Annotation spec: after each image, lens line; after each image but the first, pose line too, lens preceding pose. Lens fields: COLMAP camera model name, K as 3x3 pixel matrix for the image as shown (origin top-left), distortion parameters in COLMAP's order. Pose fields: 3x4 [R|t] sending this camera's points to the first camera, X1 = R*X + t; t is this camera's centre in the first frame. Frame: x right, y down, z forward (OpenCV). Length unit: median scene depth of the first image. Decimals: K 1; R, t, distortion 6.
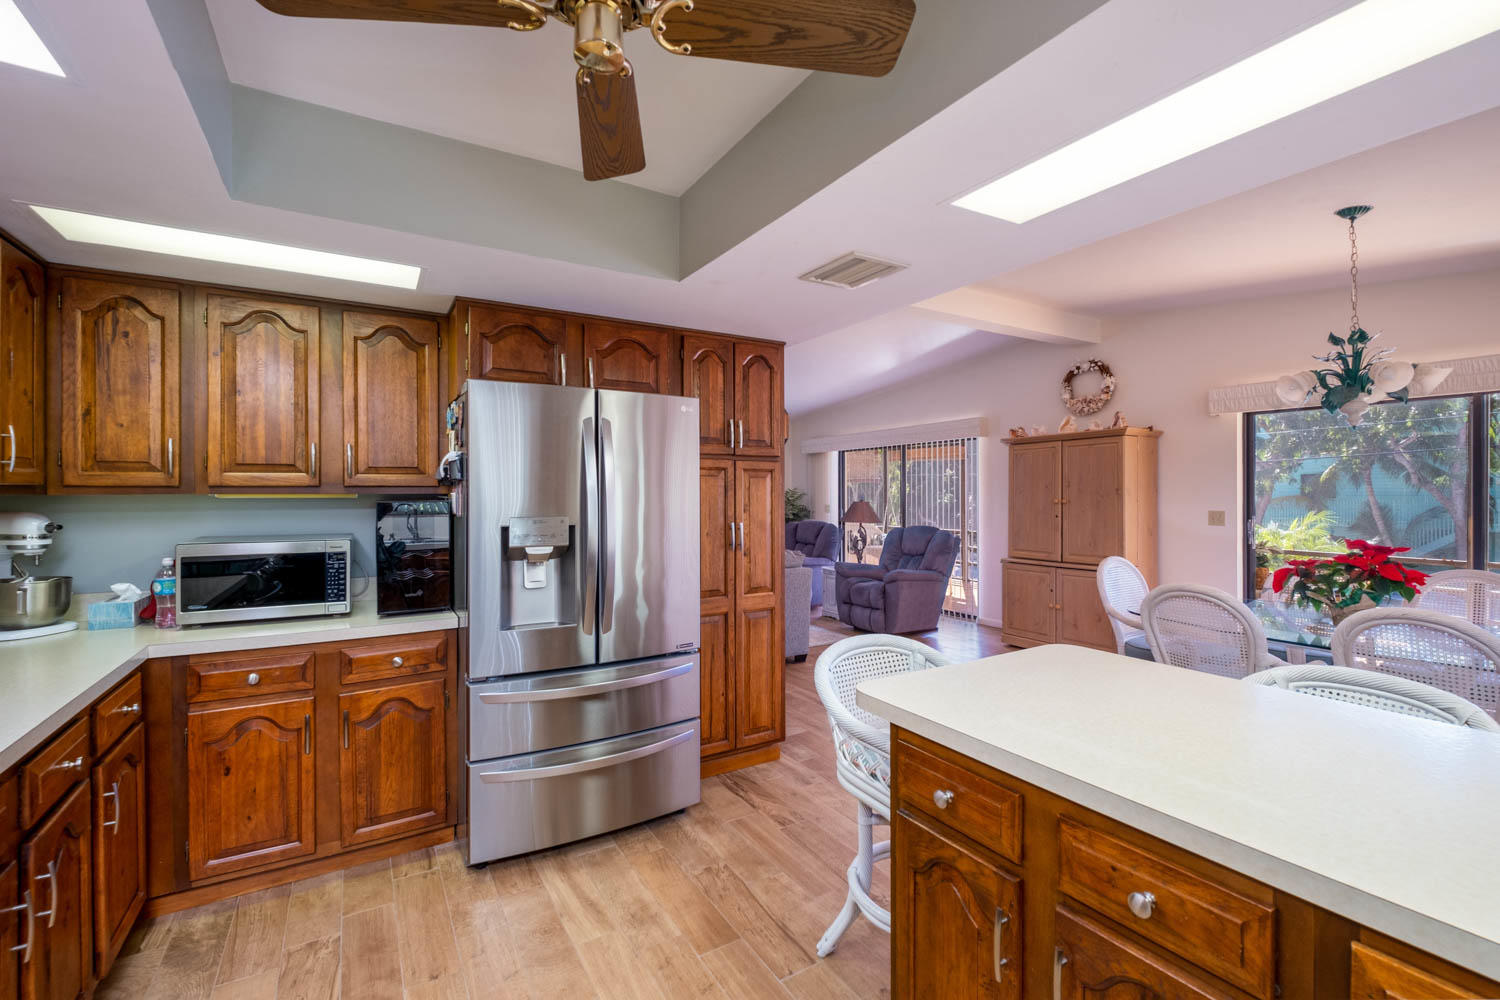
lens RADIAL K [[647.9, 0, 756.6], [0, 647.9, 498.5], [0, 0, 1]] dist [0.000306, -0.000592]
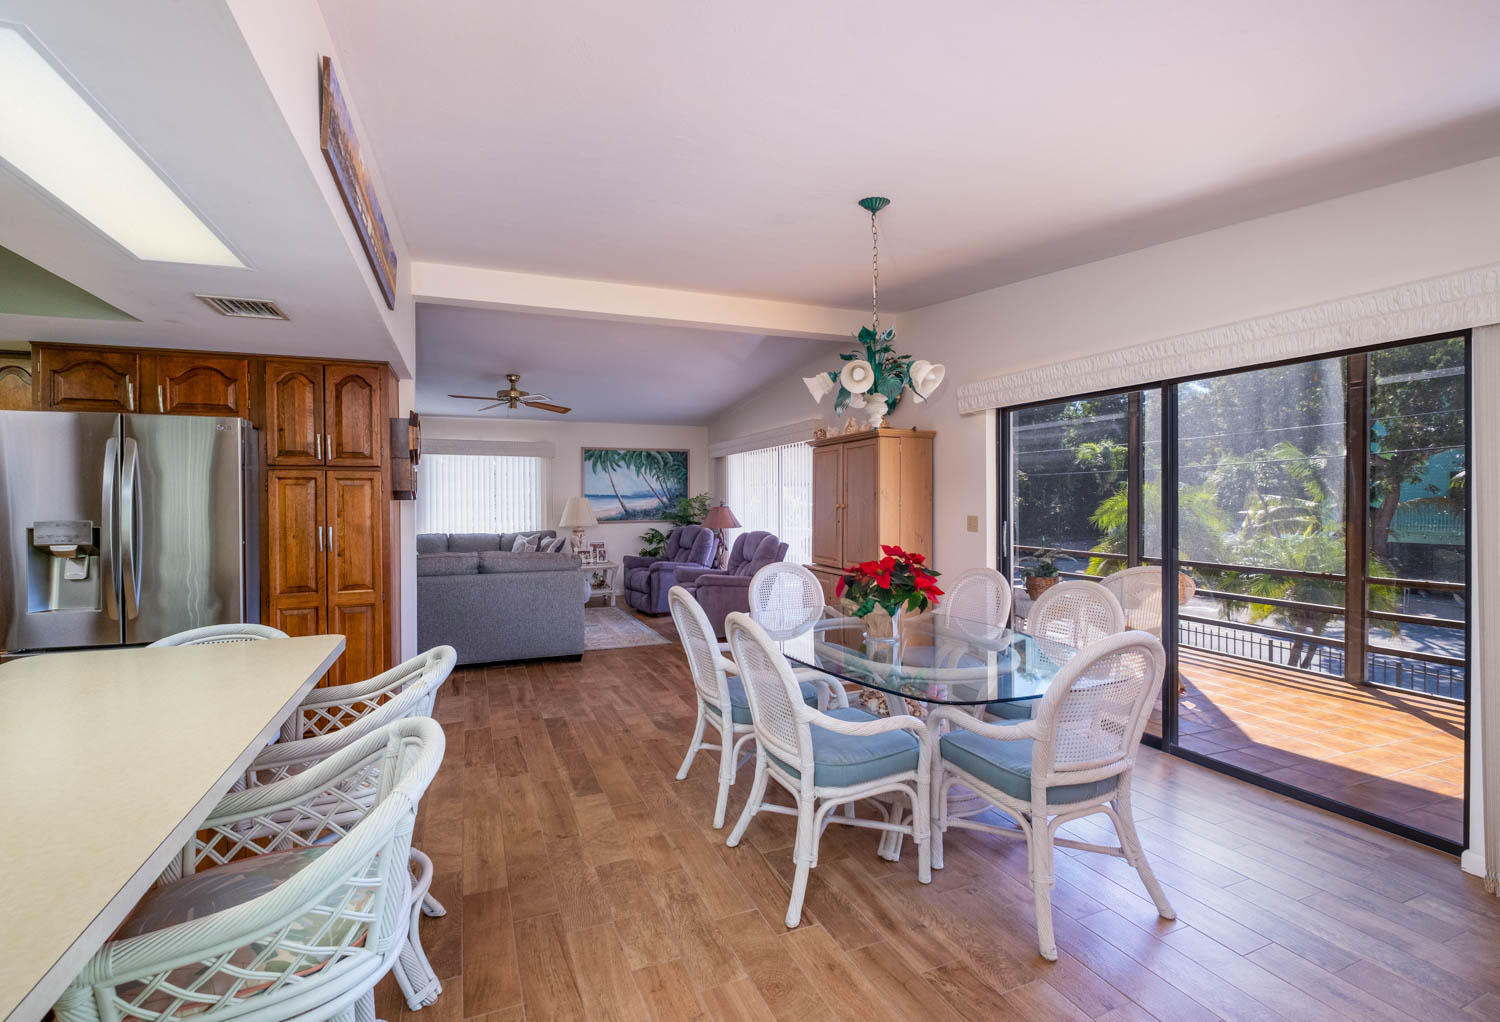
lens RADIAL K [[670.1, 0, 738.6], [0, 670.1, 509.2], [0, 0, 1]] dist [-0.002668, -0.000534]
pose [[0.984883, -0.000559, -0.173219, 0.857820], [0.002438, 0.999940, 0.010636, -0.002836], [0.173203, -0.010898, 0.984826, -0.011777]]
